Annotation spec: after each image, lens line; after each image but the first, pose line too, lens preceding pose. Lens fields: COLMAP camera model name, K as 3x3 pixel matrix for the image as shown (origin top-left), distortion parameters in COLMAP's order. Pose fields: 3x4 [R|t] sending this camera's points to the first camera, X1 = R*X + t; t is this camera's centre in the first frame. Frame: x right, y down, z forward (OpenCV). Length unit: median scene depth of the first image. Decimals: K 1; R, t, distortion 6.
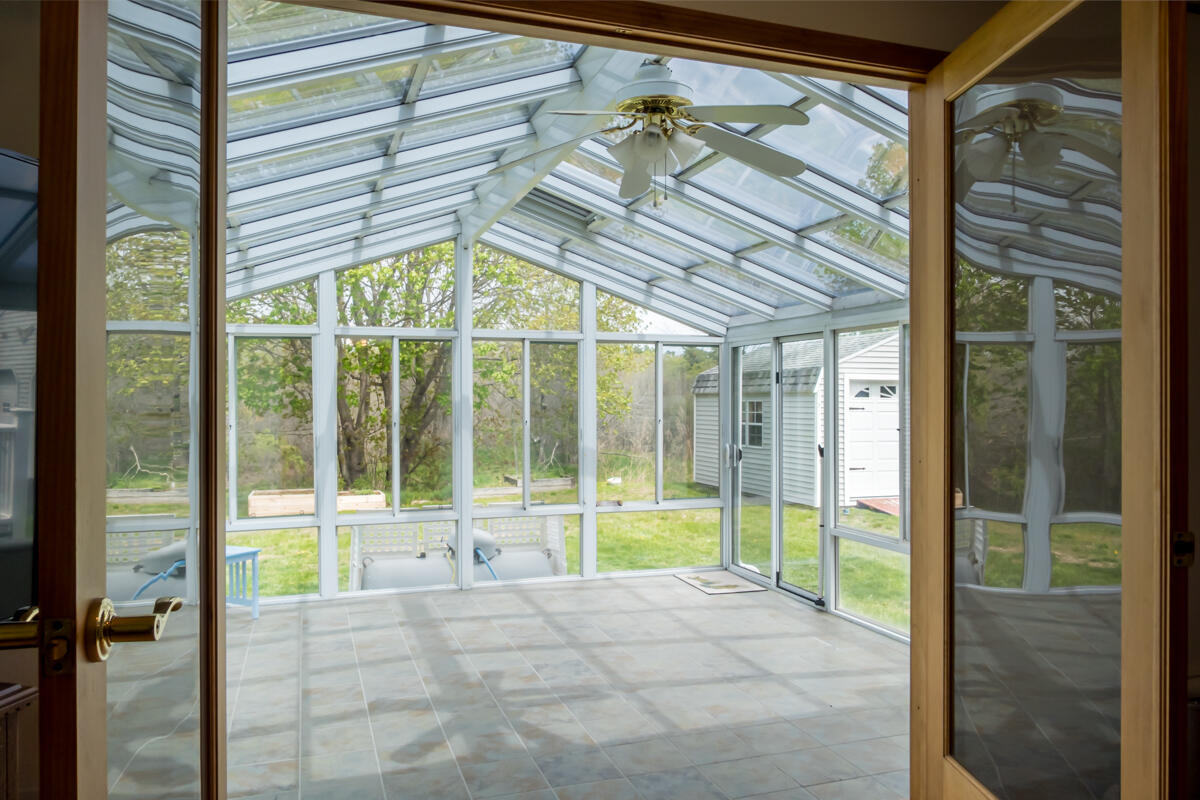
lens RADIAL K [[877.2, 0, 590.3], [0, 877.2, 399.7], [0, 0, 1]] dist [-0.011930, 0.003309]
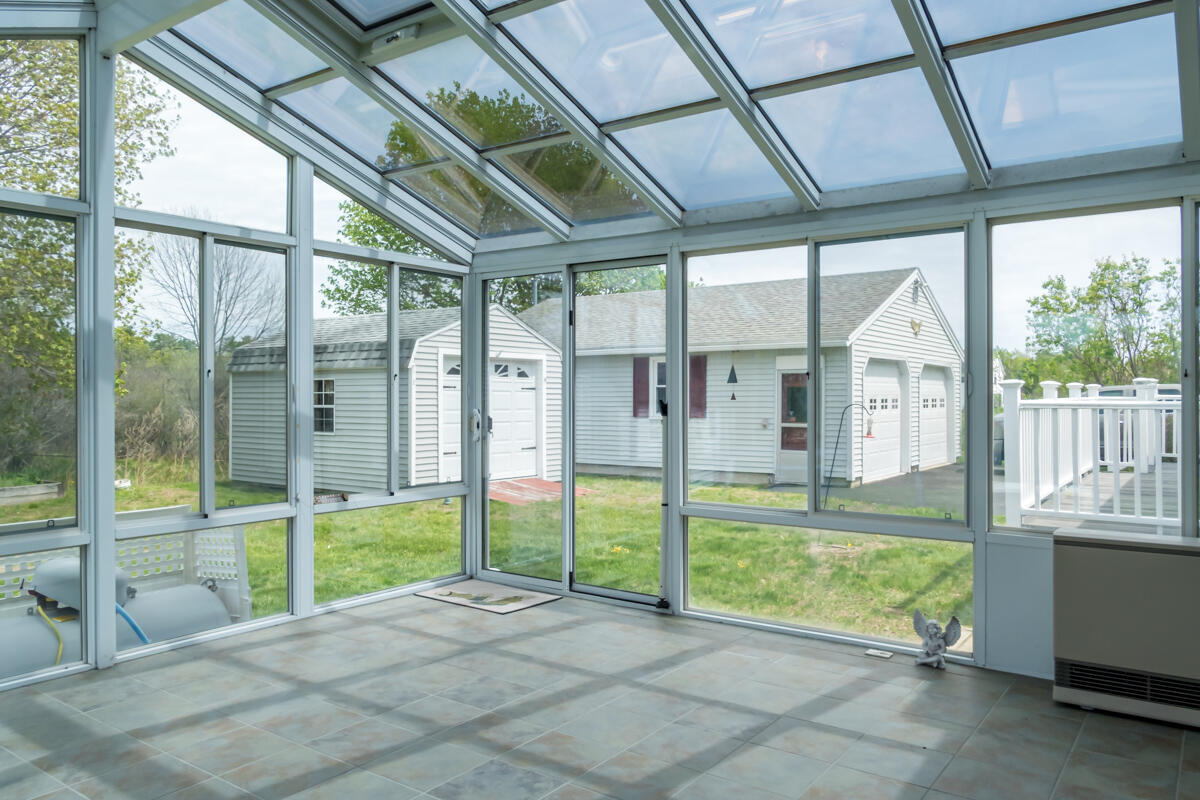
lens RADIAL K [[877.2, 0, 602.1], [0, 877.2, 396.3], [0, 0, 1]] dist [-0.011930, 0.003309]
pose [[0.809986, 0.001491, 0.586448, -0.253367], [-0.000782, 0.999999, -0.001463, 0.053097], [-0.586449, 0.000726, 0.809986, 0.435233]]
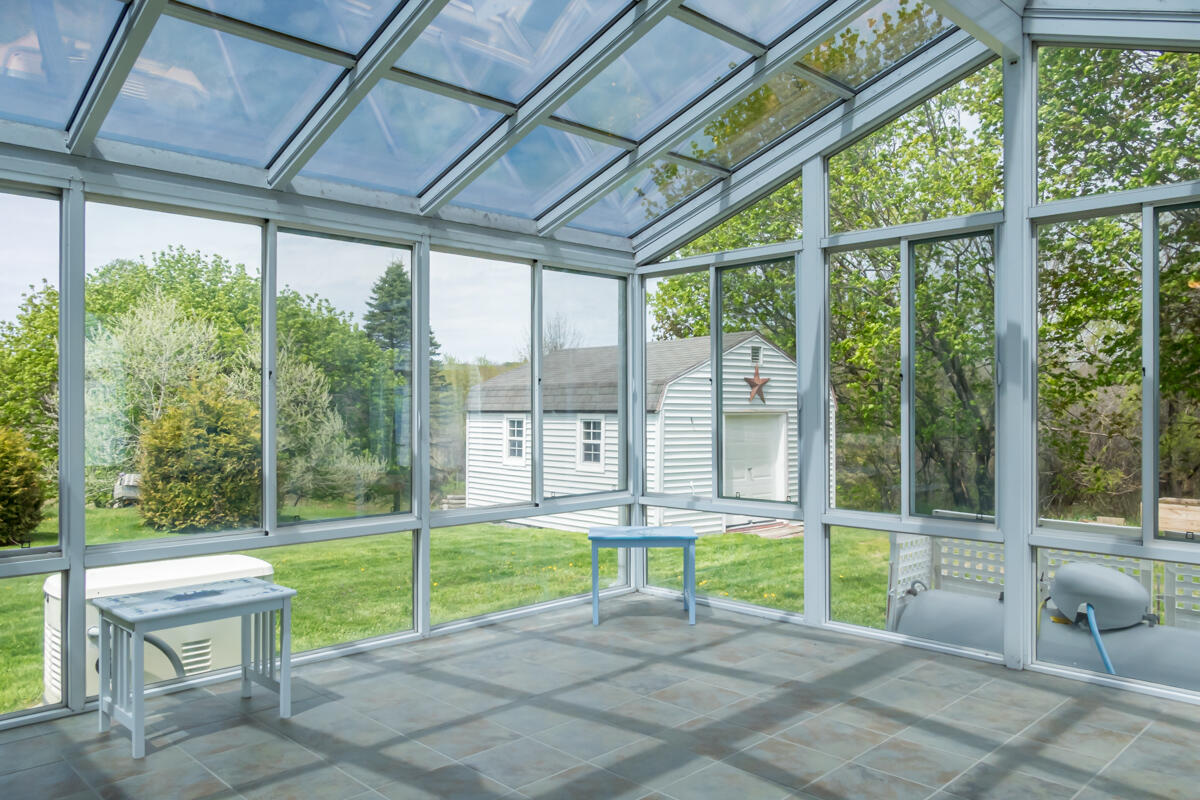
lens RADIAL K [[877.2, 0, 588.5], [0, 877.2, 401.4], [0, 0, 1]] dist [-0.011930, 0.003309]
pose [[0.430863, 0.002865, -0.902413, 0.293505], [-0.001455, 0.999996, 0.002480, 0.052695], [0.902416, 0.000245, 0.430865, 0.611591]]
